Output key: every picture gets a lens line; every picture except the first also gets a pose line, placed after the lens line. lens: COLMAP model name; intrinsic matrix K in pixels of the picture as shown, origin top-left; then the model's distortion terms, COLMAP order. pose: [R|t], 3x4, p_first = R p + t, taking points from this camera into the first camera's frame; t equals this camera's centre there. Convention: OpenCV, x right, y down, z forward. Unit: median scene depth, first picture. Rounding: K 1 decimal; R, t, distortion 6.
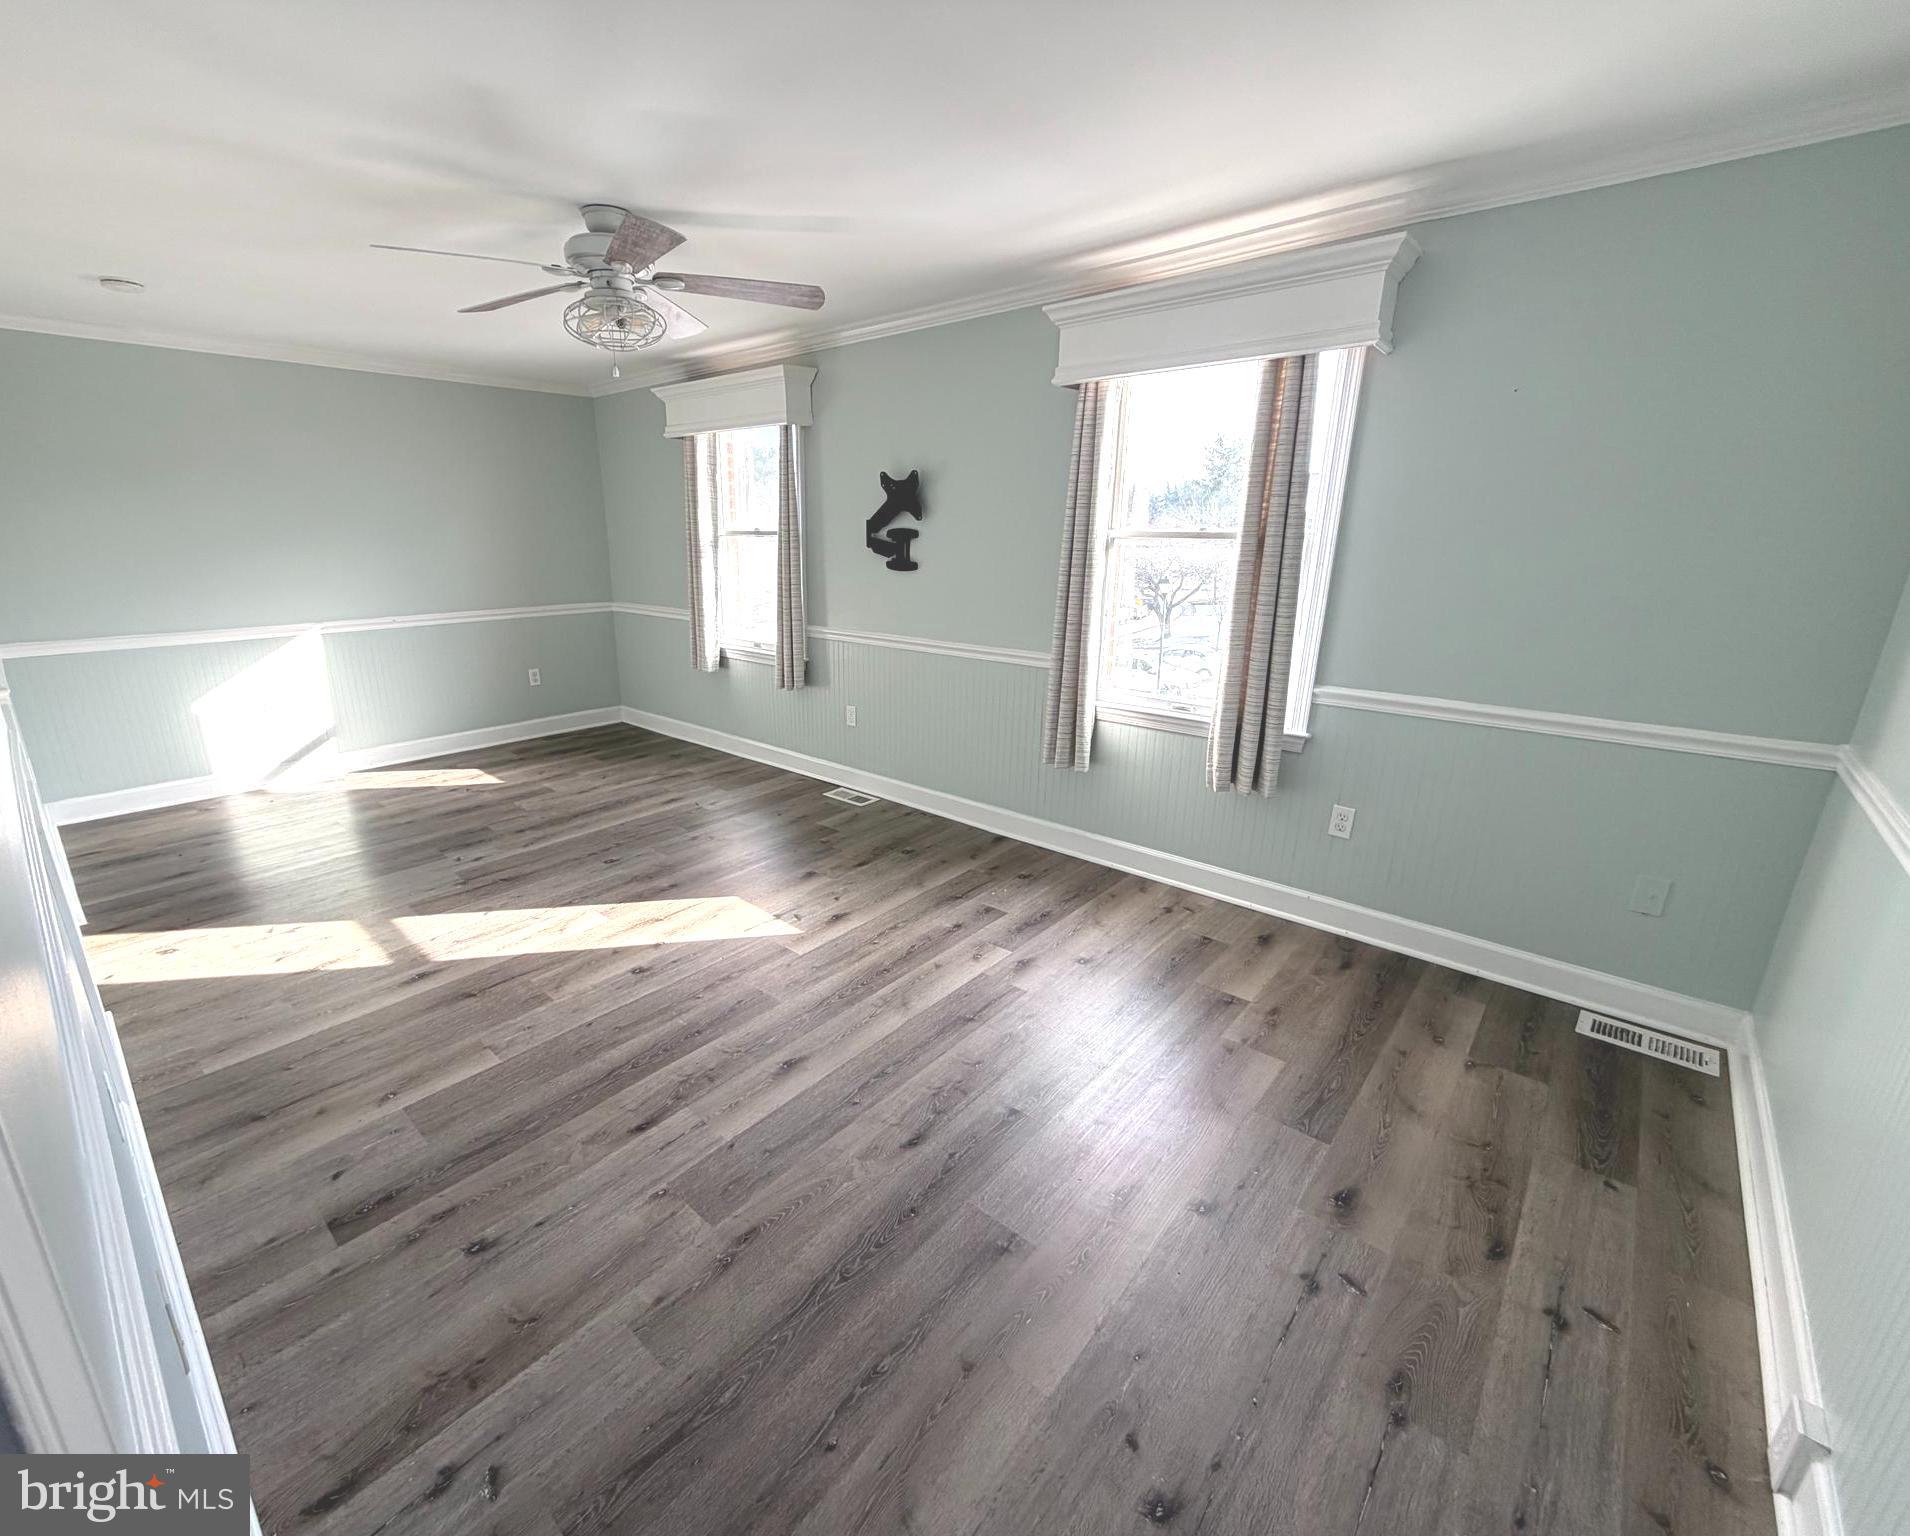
lens RADIAL K [[811.1, 0, 869.6], [0, 811.1, 762.7], [0, 0, 1]] dist [0.005027, -0.000039]
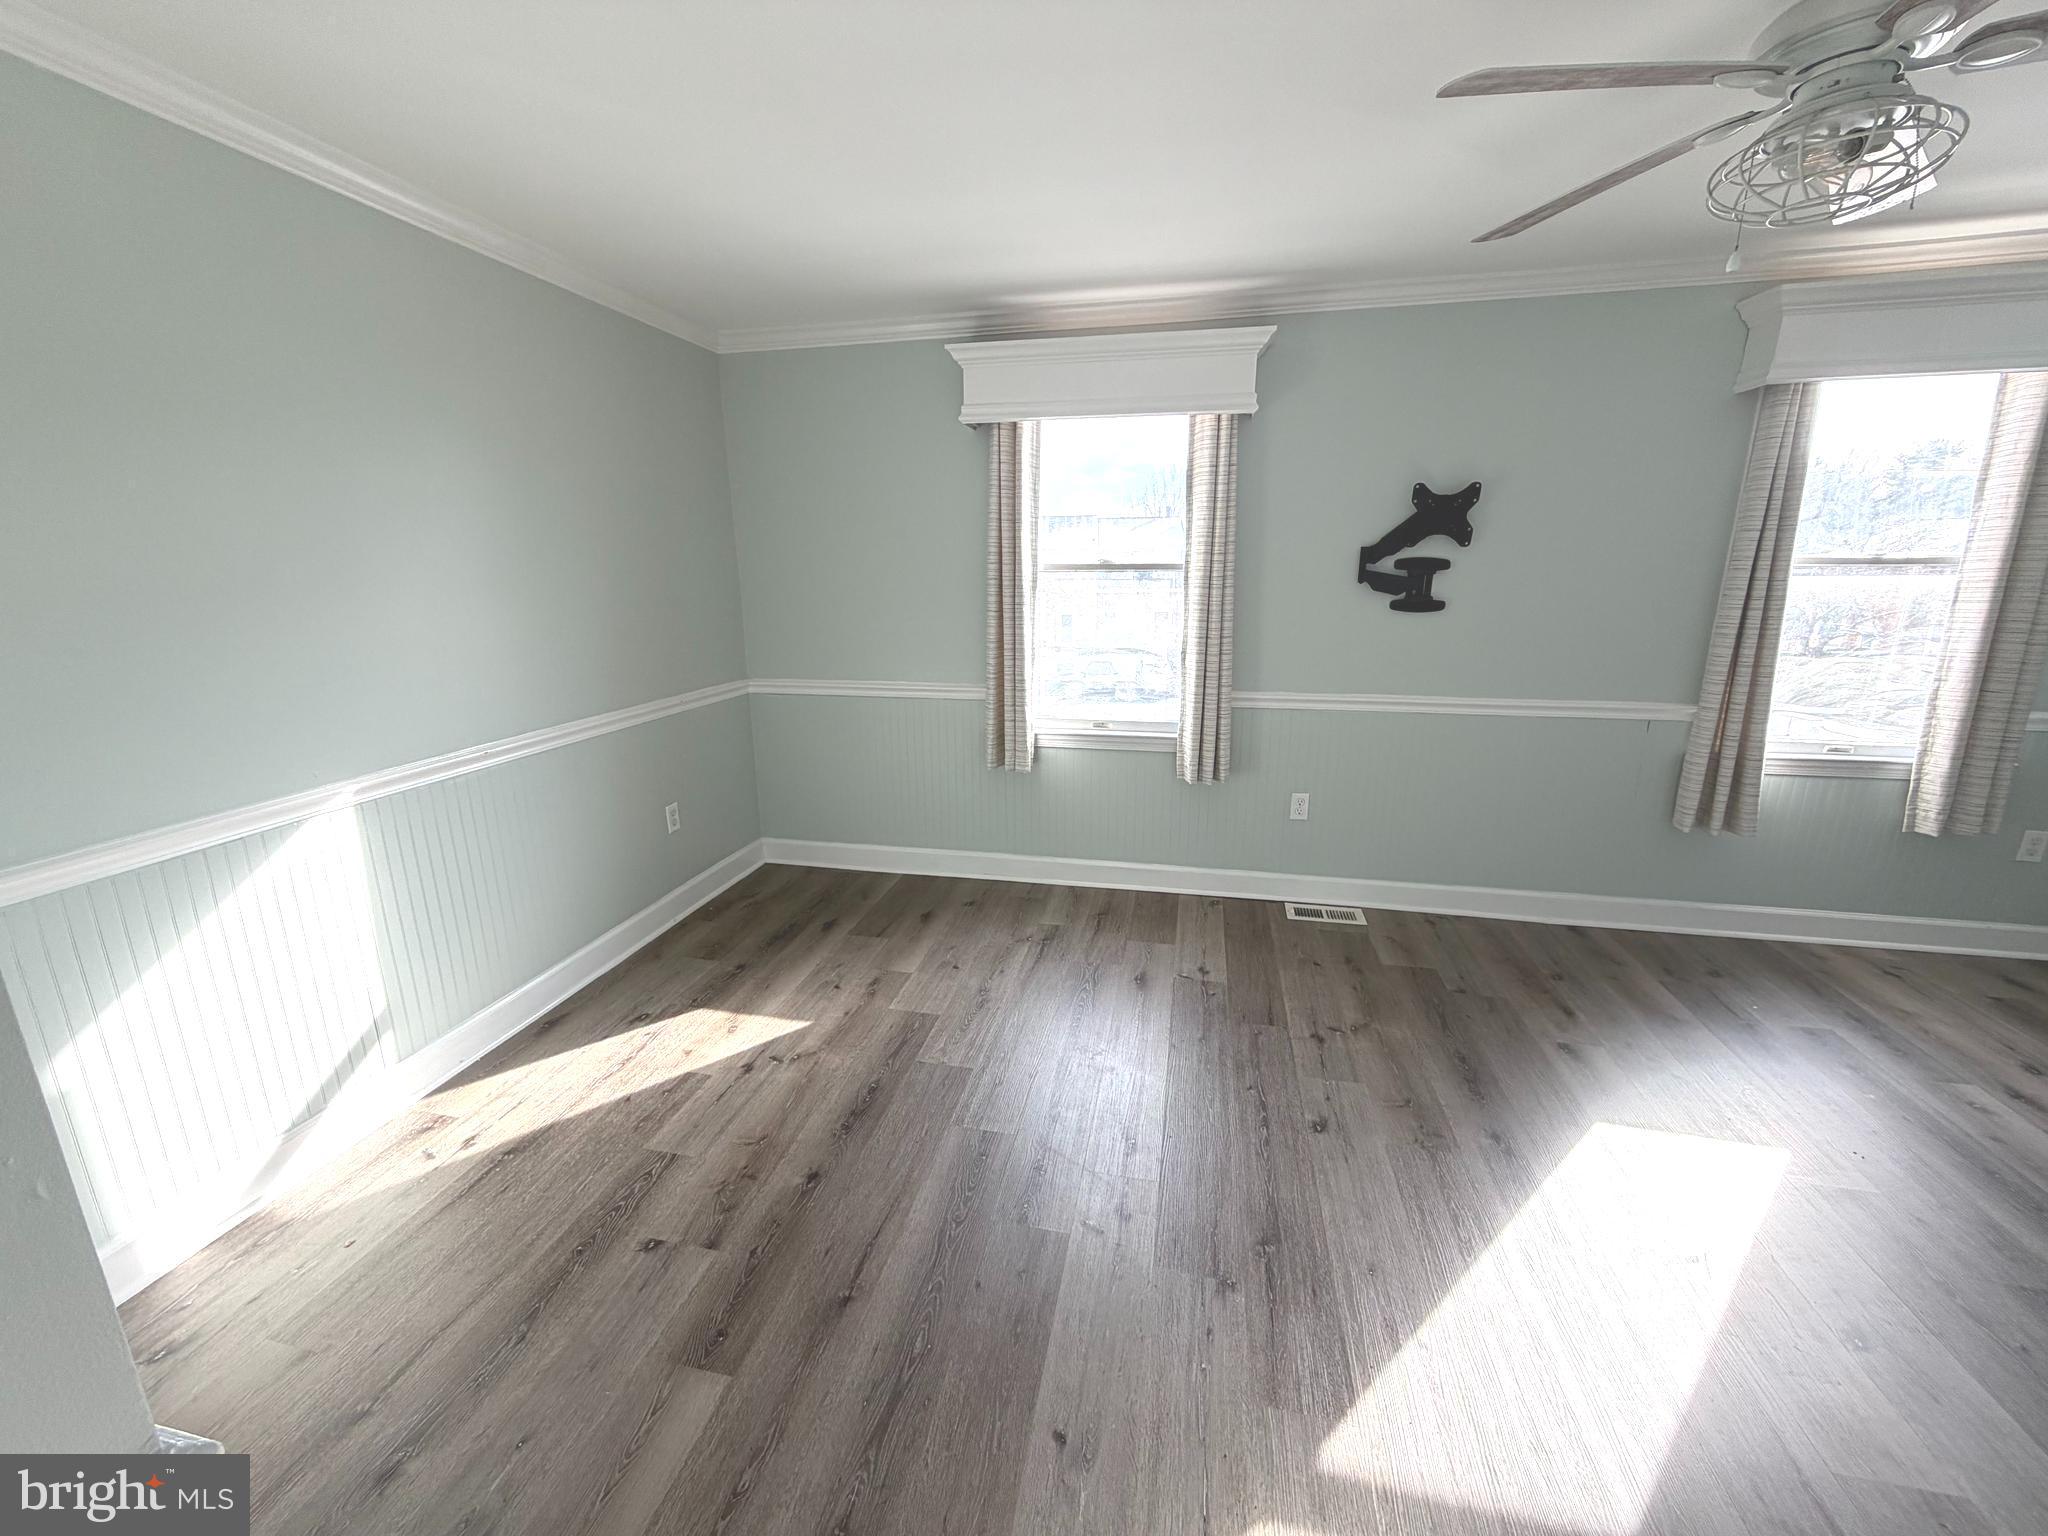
lens RADIAL K [[815.8, 0, 1015.7], [0, 815.8, 765.3], [0, 0, 1]] dist [0.001856, -0.000847]
pose [[0.859127, -0.127308, 0.495675, -0.695282], [0.148963, 0.988834, -0.004220, -0.148230], [-0.489603, 0.077463, 0.868498, 0.532080]]
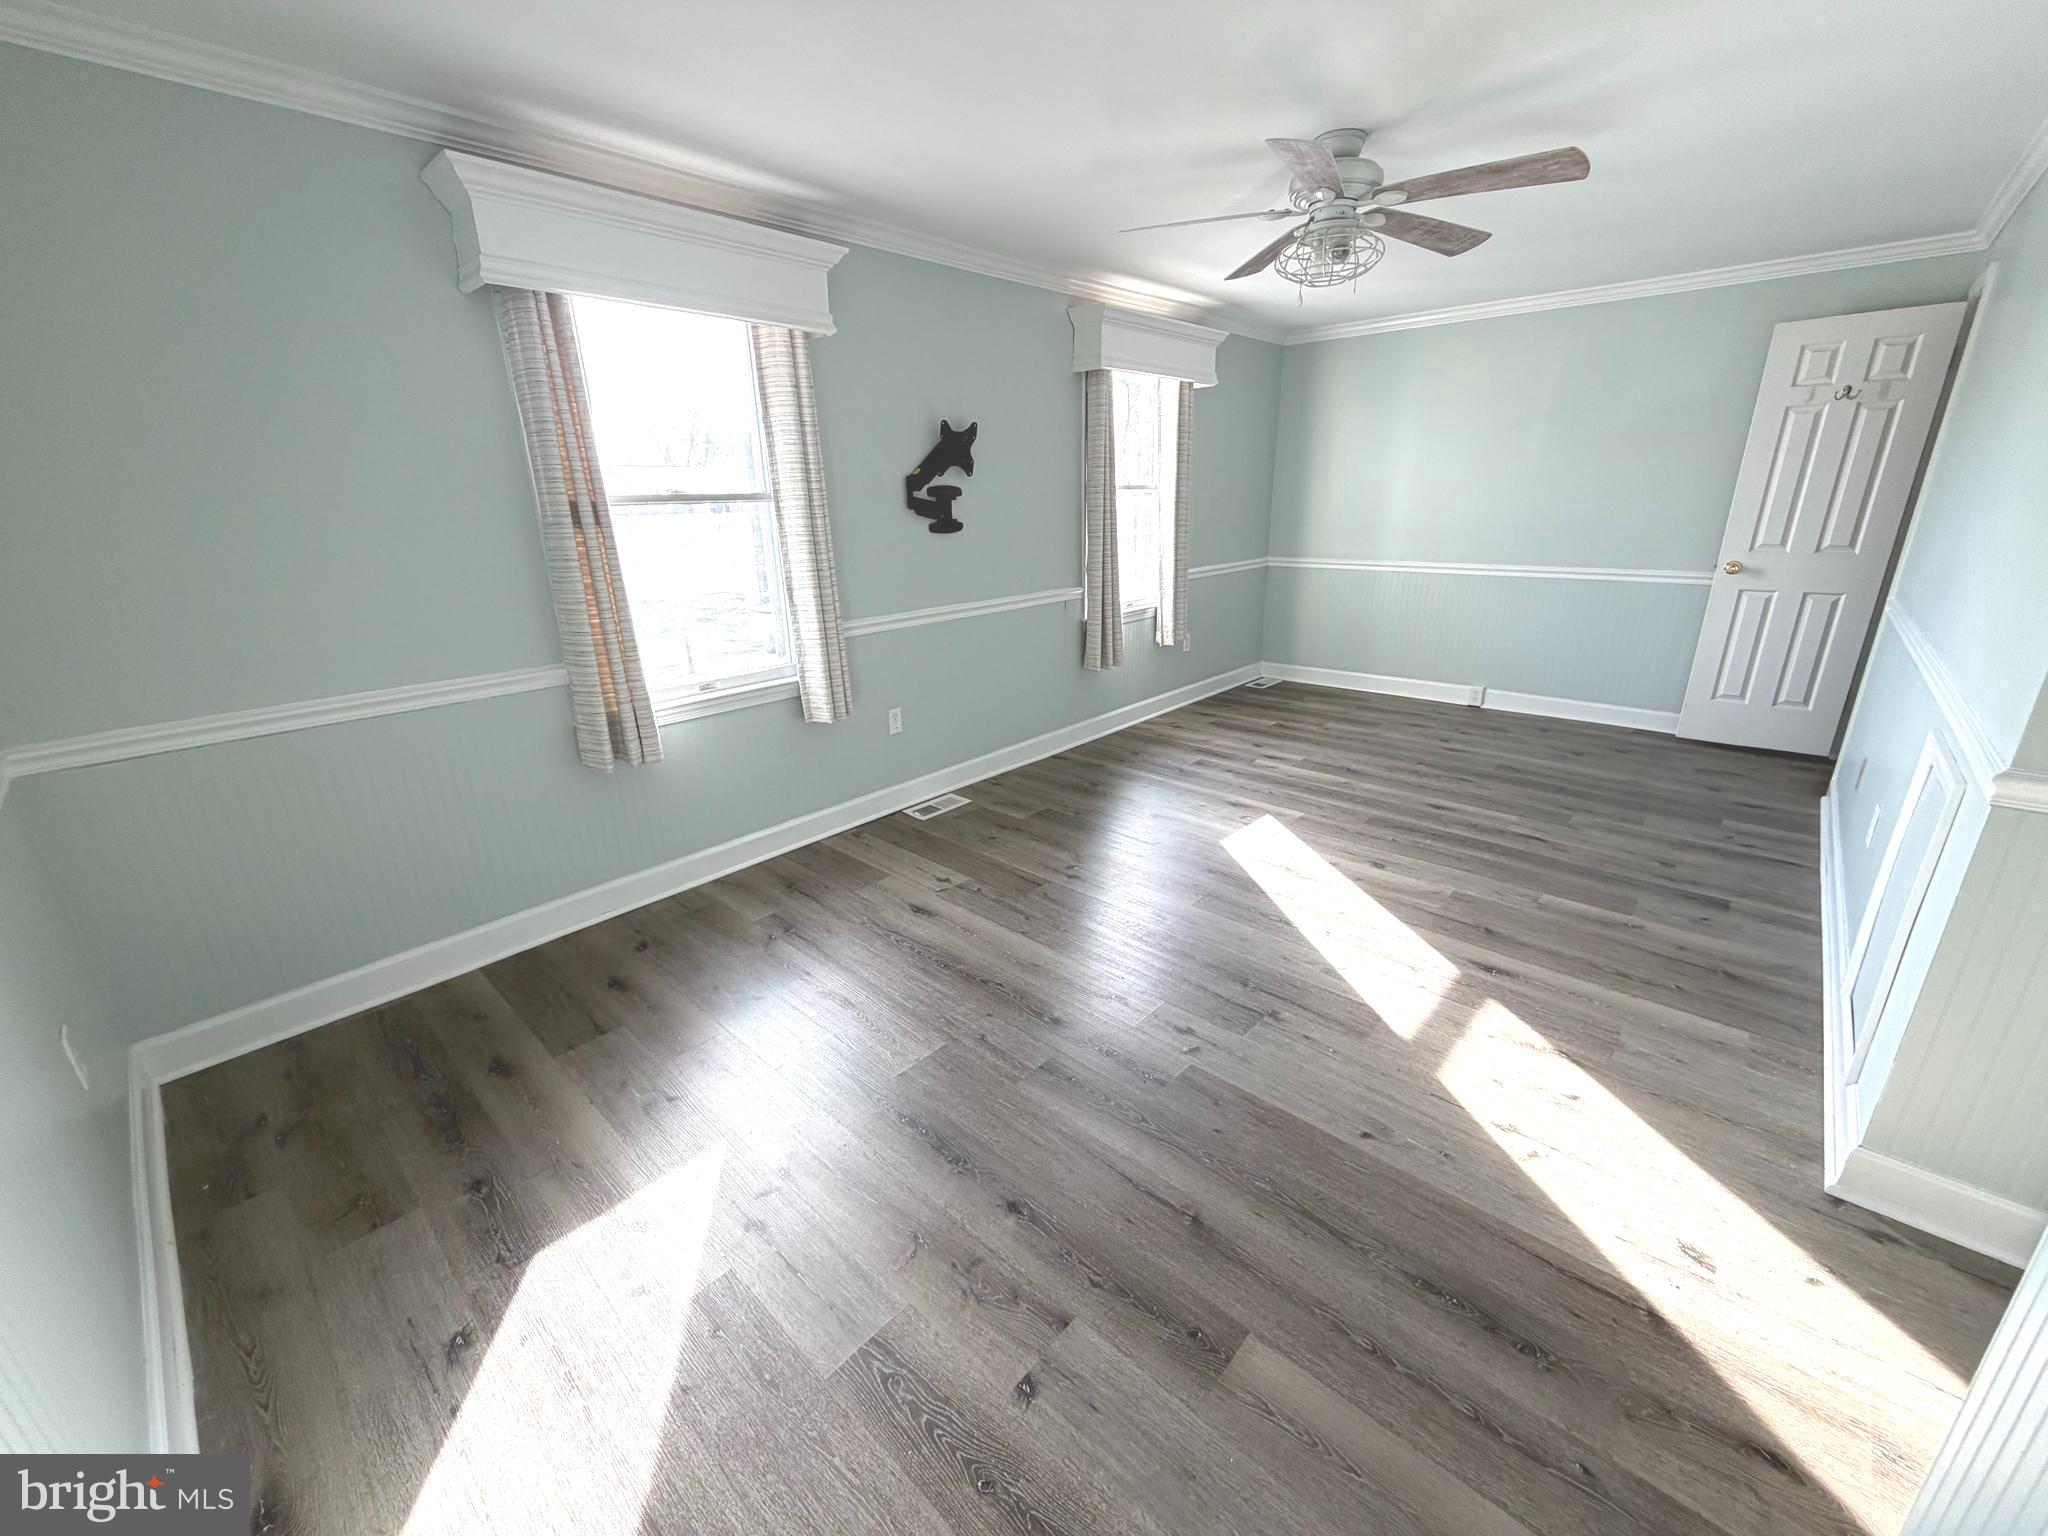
lens RADIAL K [[815.8, 0, 1015.7], [0, 815.8, 767.4], [0, 0, 1]] dist [0.001856, -0.000847]
pose [[-0.010790, -0.317257, 0.948278, -0.917082], [0.302709, 0.902799, 0.305486, -0.258385], [-0.953022, 0.290349, 0.086295, 0.934207]]
